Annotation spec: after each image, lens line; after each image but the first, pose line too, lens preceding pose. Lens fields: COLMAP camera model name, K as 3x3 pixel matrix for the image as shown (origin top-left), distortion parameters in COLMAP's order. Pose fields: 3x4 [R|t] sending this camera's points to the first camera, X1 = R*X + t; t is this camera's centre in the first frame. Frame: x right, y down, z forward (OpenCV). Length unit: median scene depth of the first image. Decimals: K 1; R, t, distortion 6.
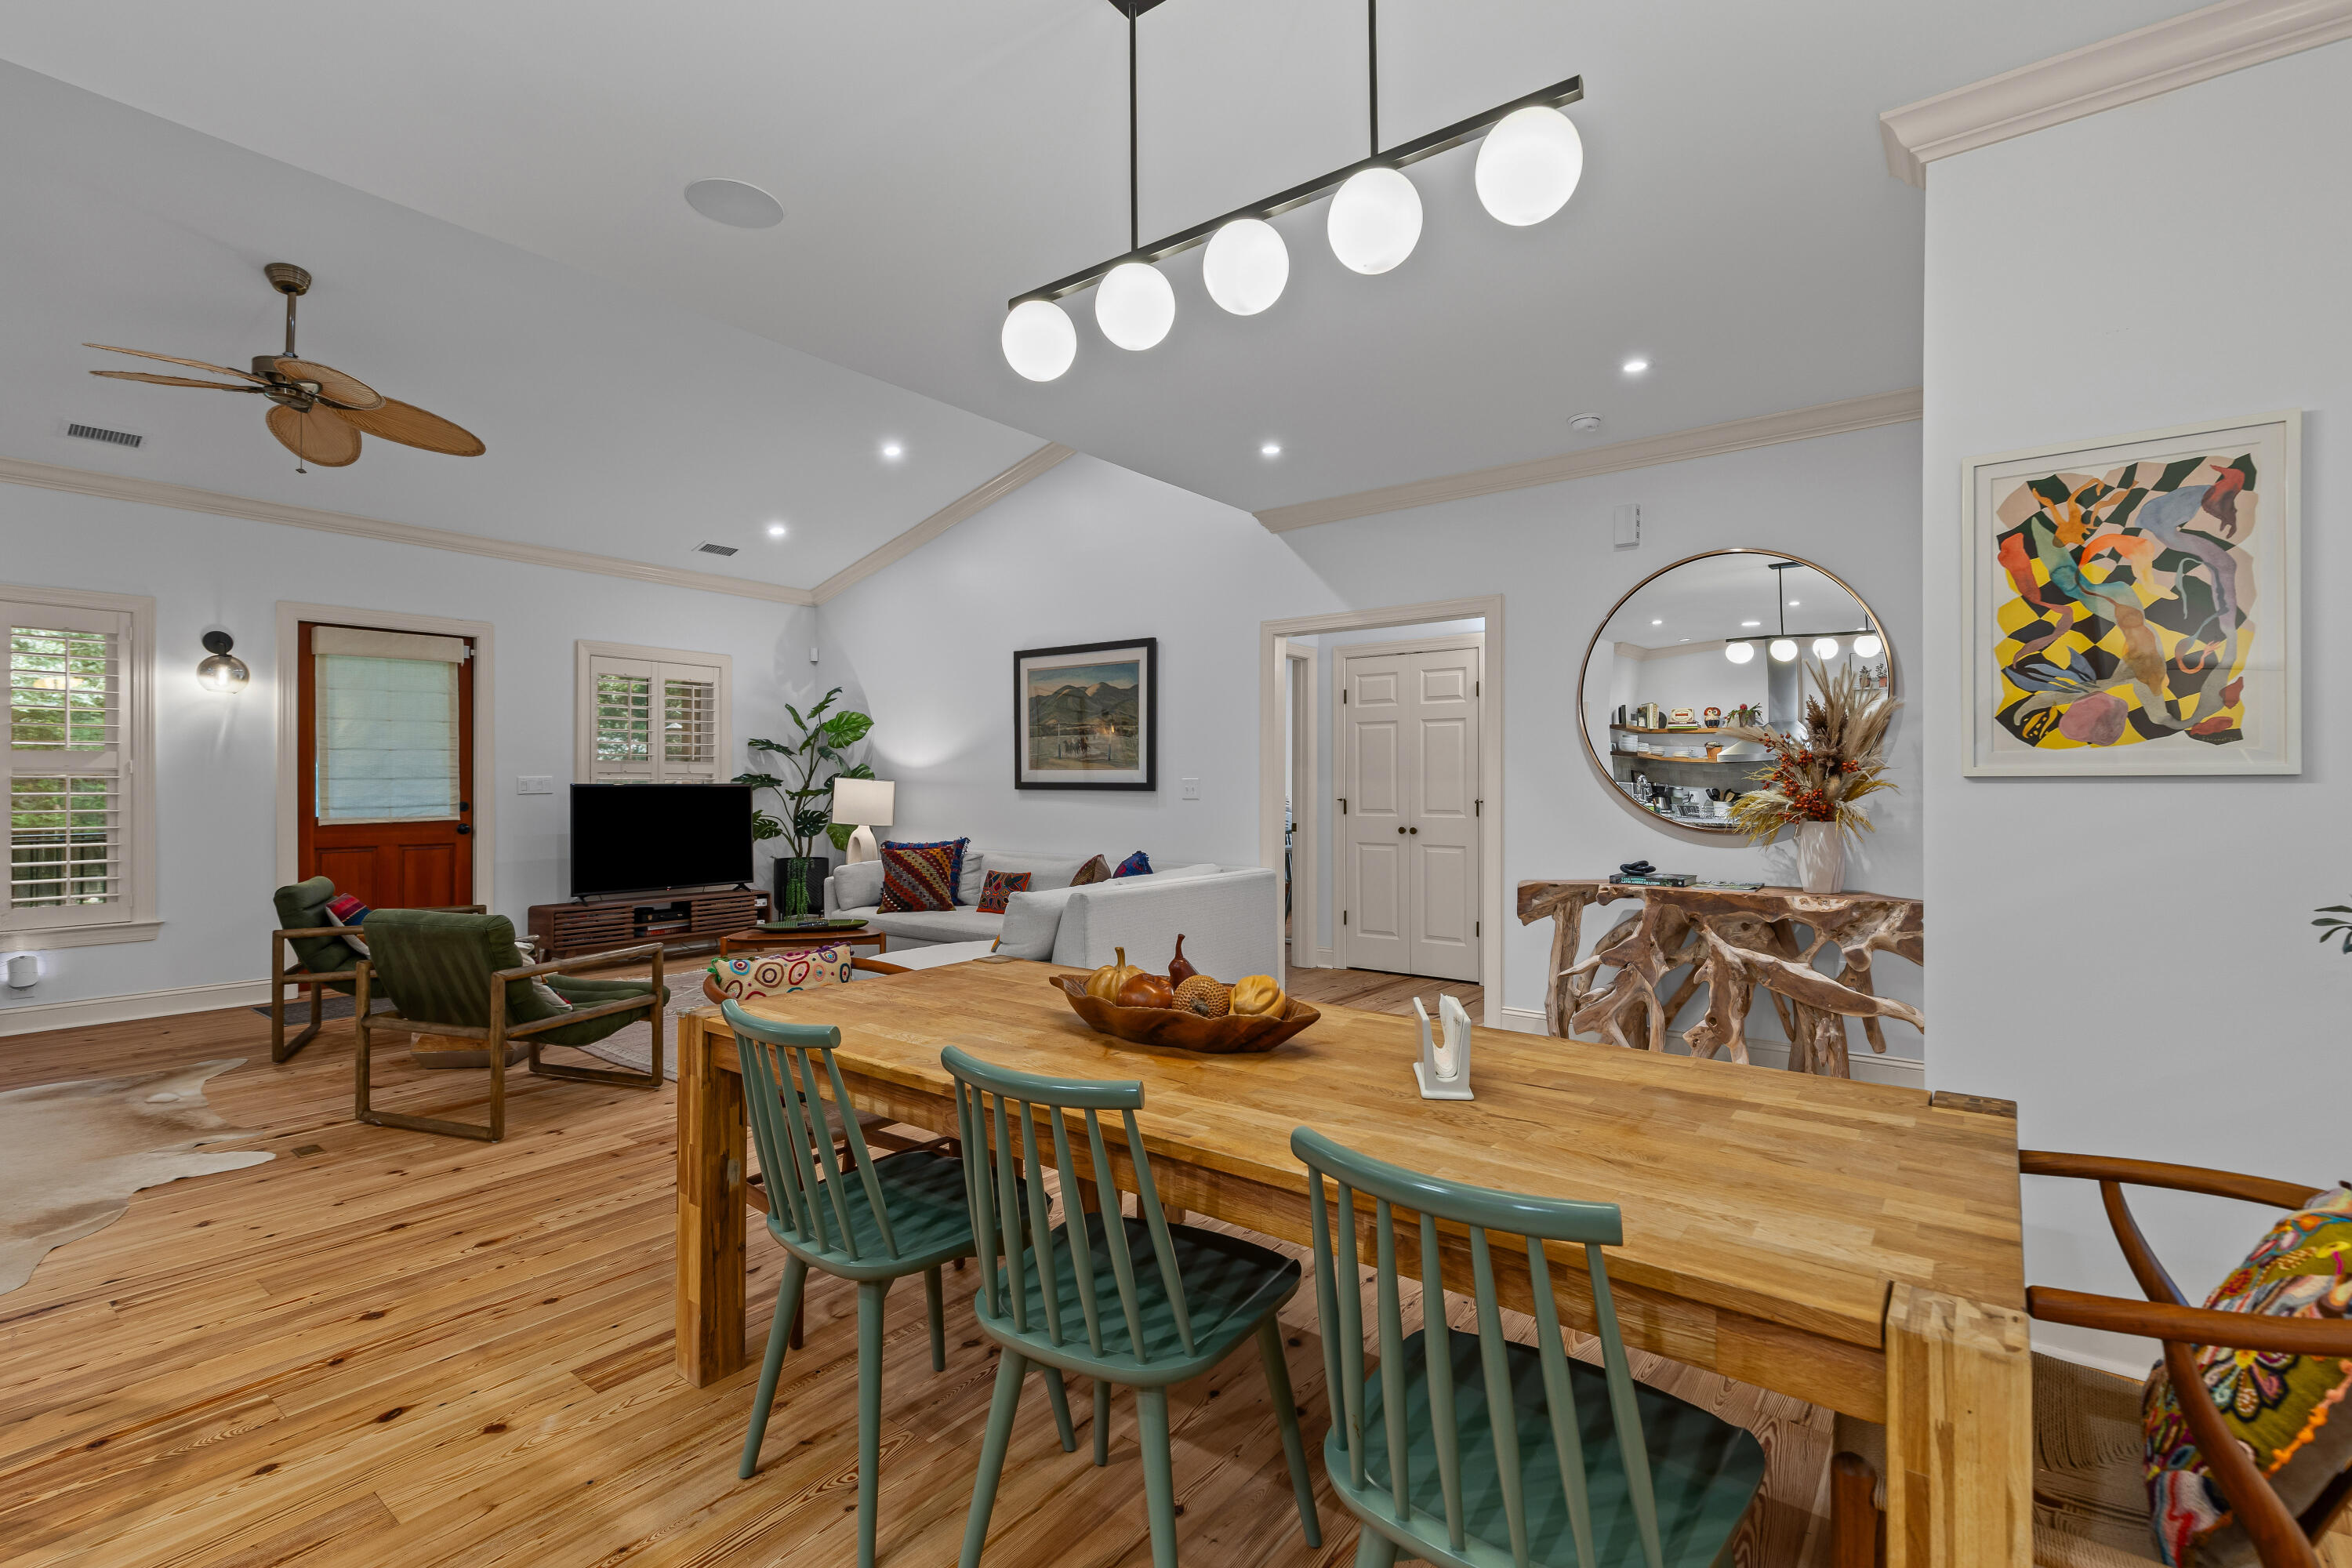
lens RADIAL K [[1069.0, 0, 1172.8], [0, 1069.0, 784.0], [0, 0, 1]] dist [0.018848, 0.000076]
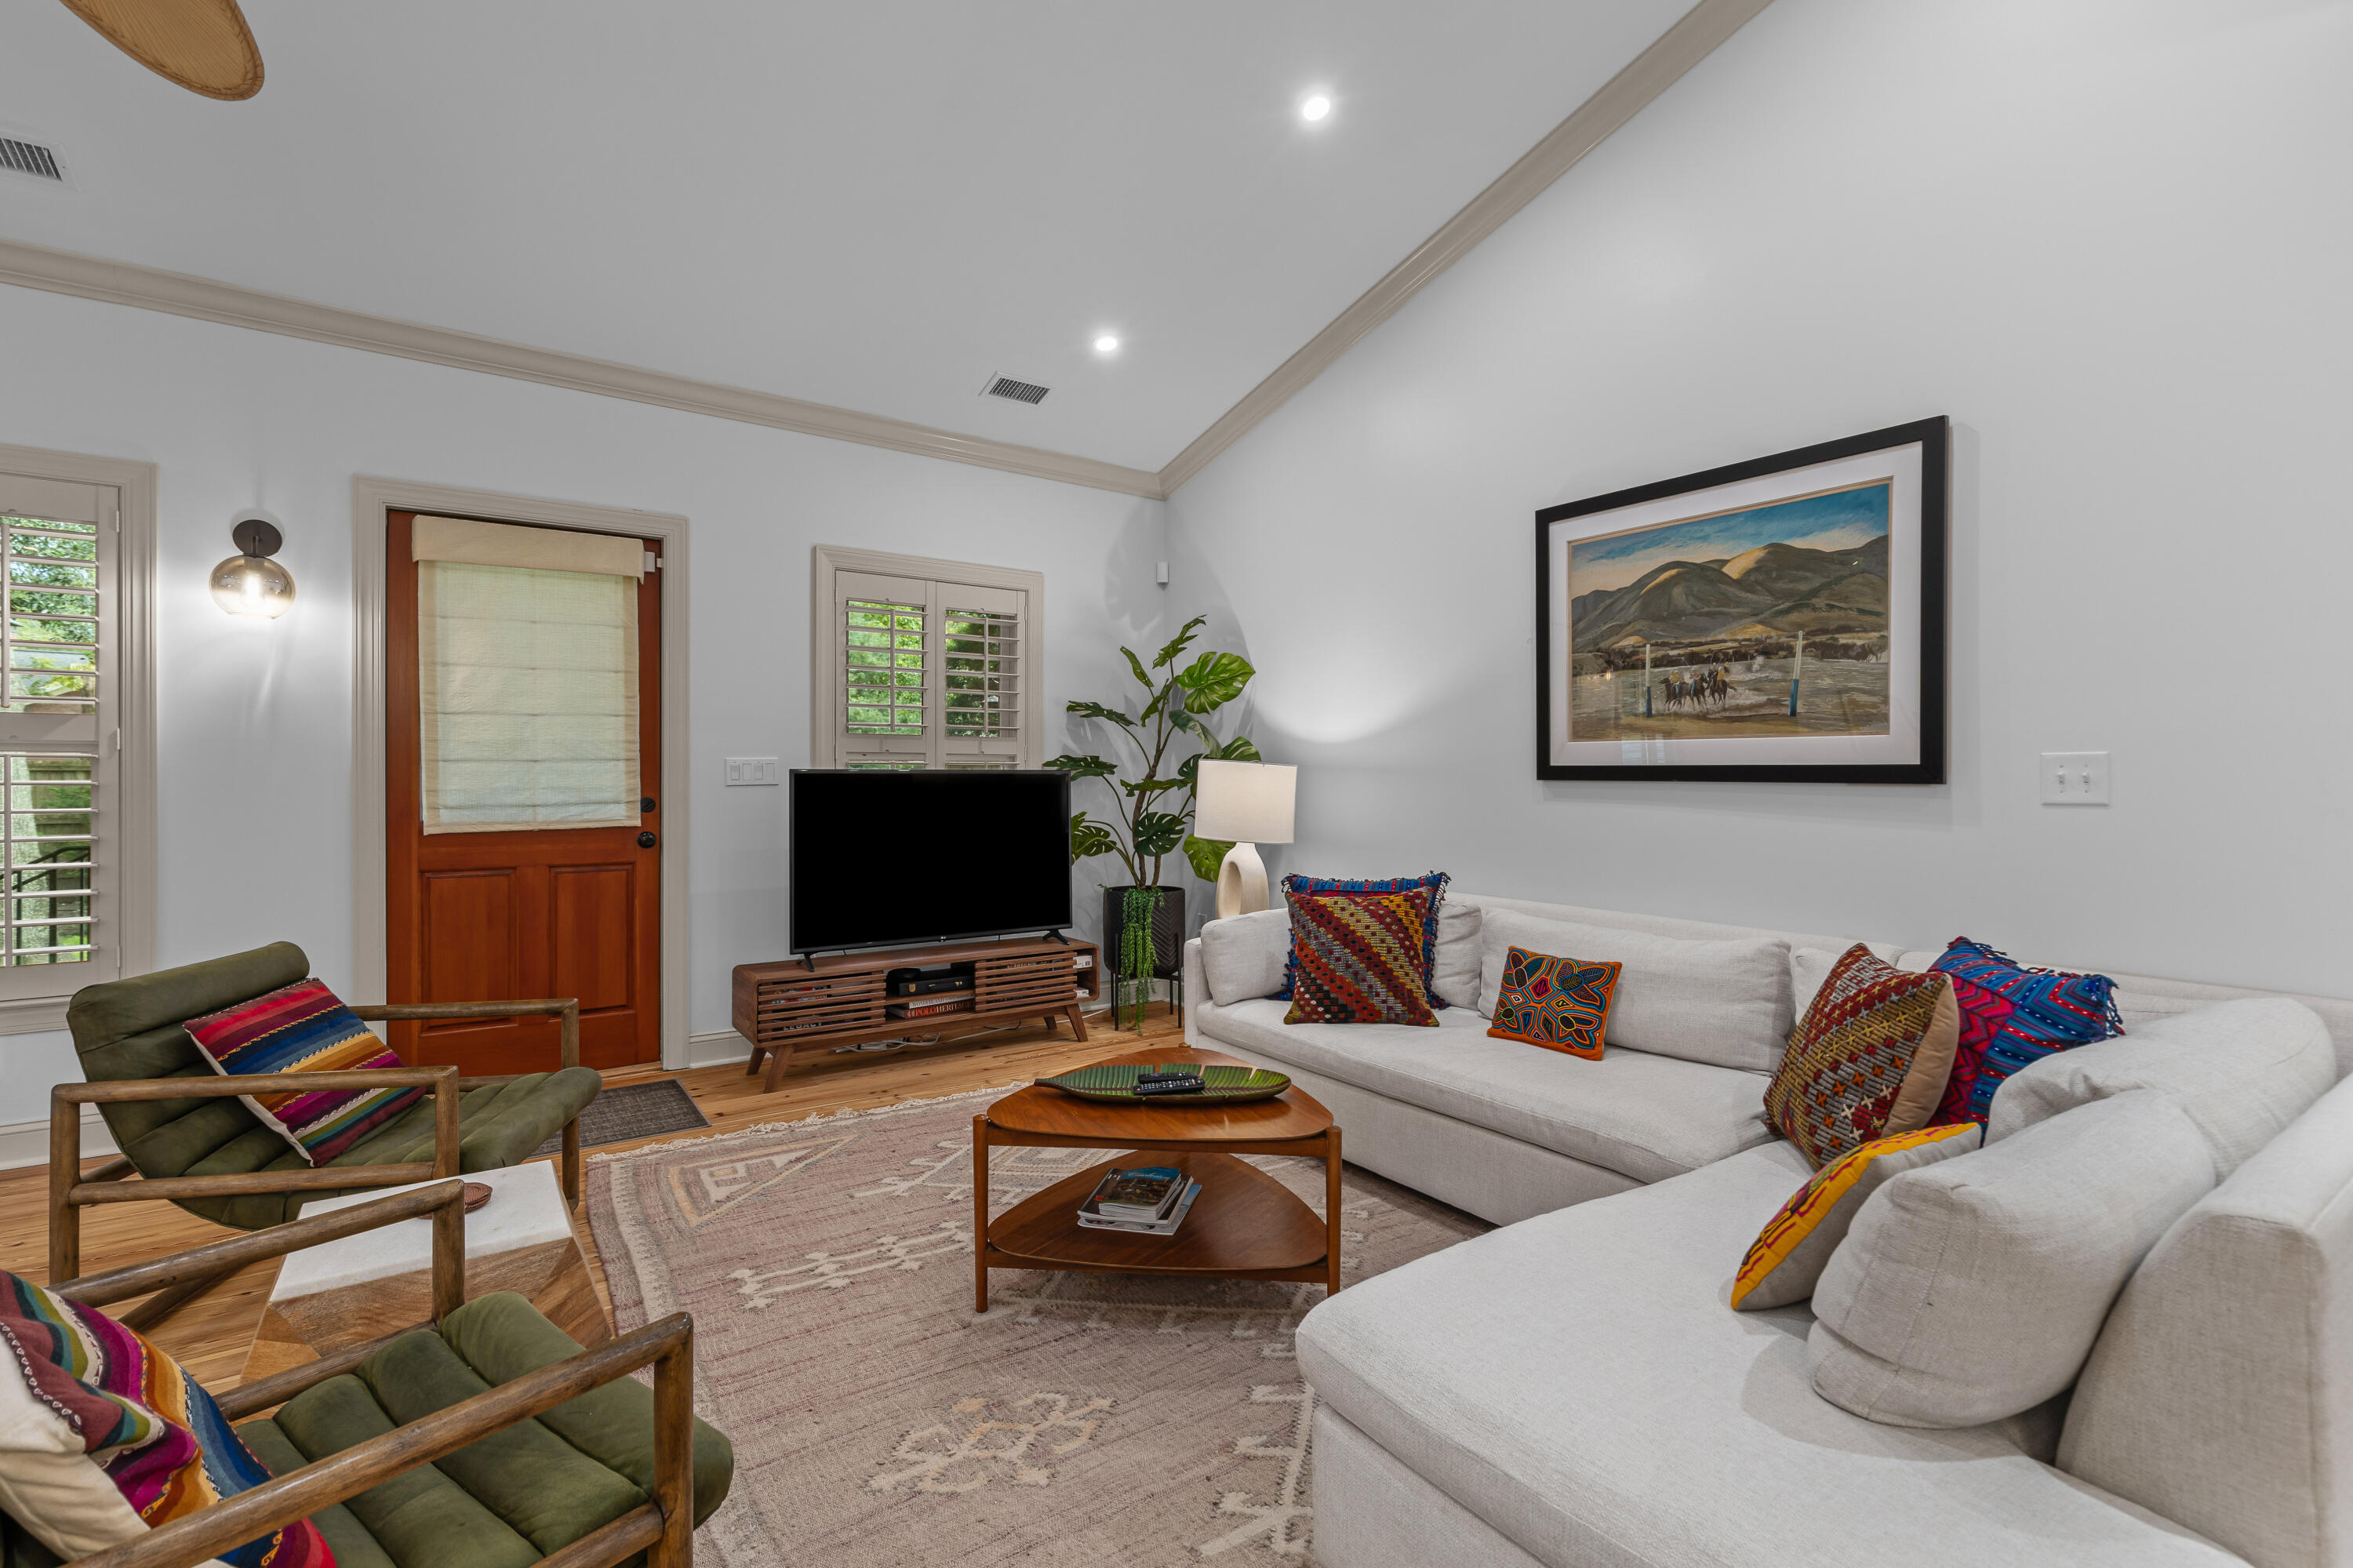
lens RADIAL K [[1069.5, 0, 1172.7], [0, 1069.5, 781.6], [0, 0, 1]] dist [0.018848, 0.000076]
pose [[0.953625, 0.002960, -0.300982, -0.166280], [-0.001103, 0.999979, 0.006339, 0.002801], [0.300995, -0.005713, 0.953609, 0.476861]]
